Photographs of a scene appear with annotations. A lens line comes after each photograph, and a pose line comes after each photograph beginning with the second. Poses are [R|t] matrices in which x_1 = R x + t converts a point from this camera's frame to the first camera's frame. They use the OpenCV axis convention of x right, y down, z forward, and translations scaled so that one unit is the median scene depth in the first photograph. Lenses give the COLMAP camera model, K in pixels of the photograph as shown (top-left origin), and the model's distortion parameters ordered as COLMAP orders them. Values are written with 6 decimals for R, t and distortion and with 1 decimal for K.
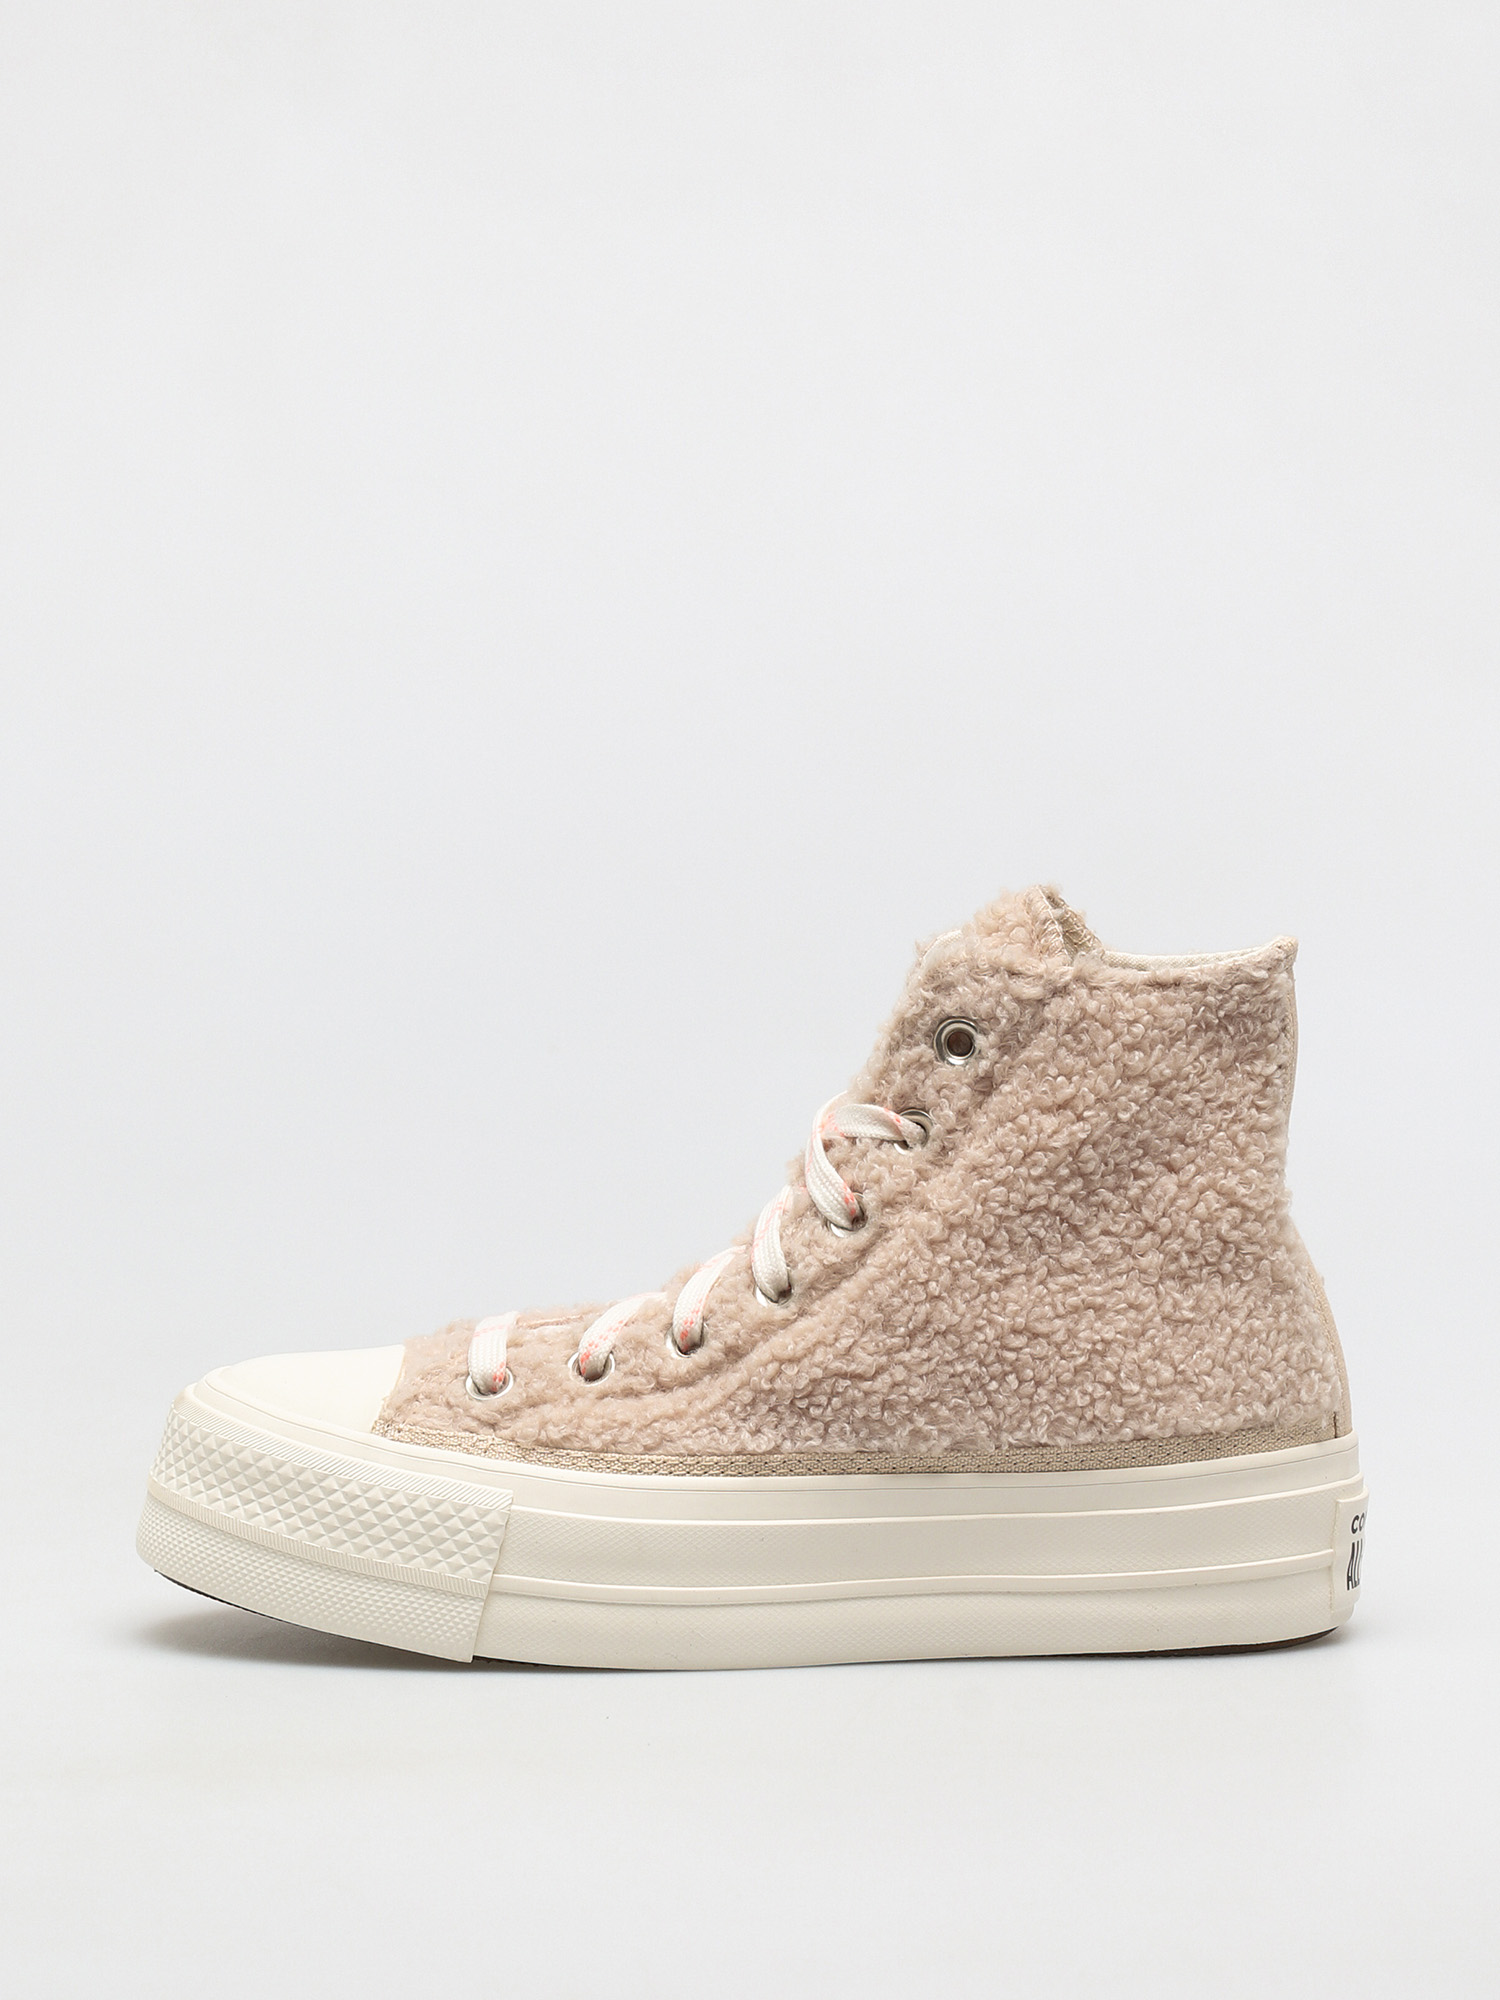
lens RADIAL K [[5639.1, 0, 750.0], [0, 5639.1, 1000.0], [0, 0, 1]] dist [0.671137, 0.280058]
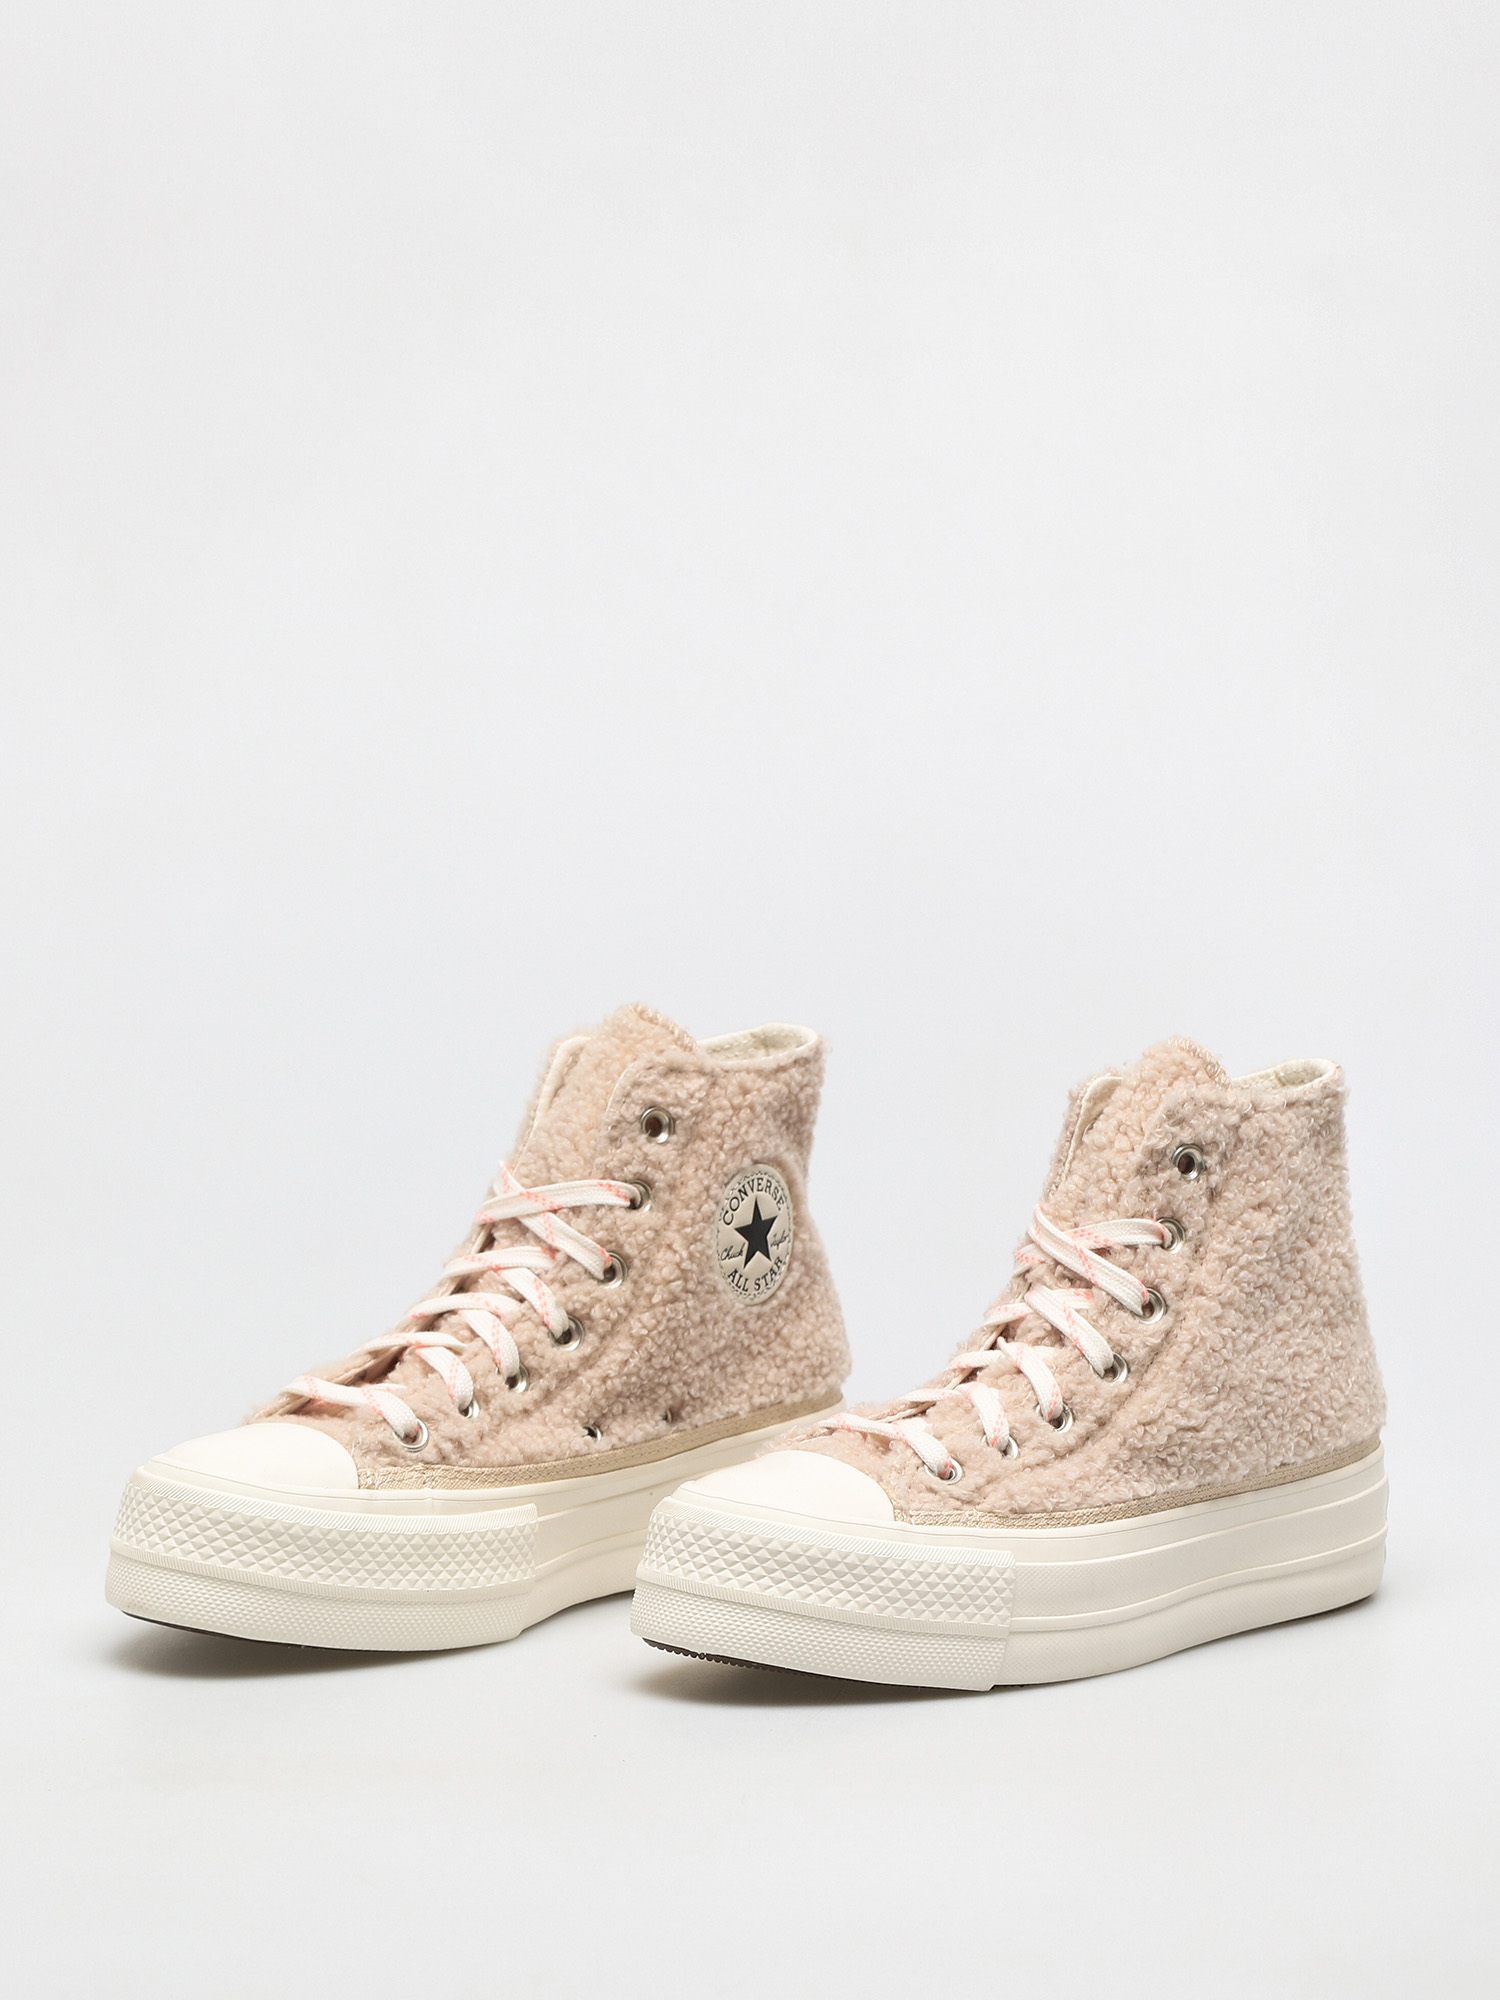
lens RADIAL K [[5639.1, 0, 750.0], [0, 5639.1, 1000.0], [0, 0, 1]] dist [0.671137, 0.280058]
pose [[0.844663, -0.087474, 0.528103, -0.733967], [0.088611, 0.995796, 0.023216, -0.069210], [-0.527913, 0.027186, 0.848863, -0.051306]]
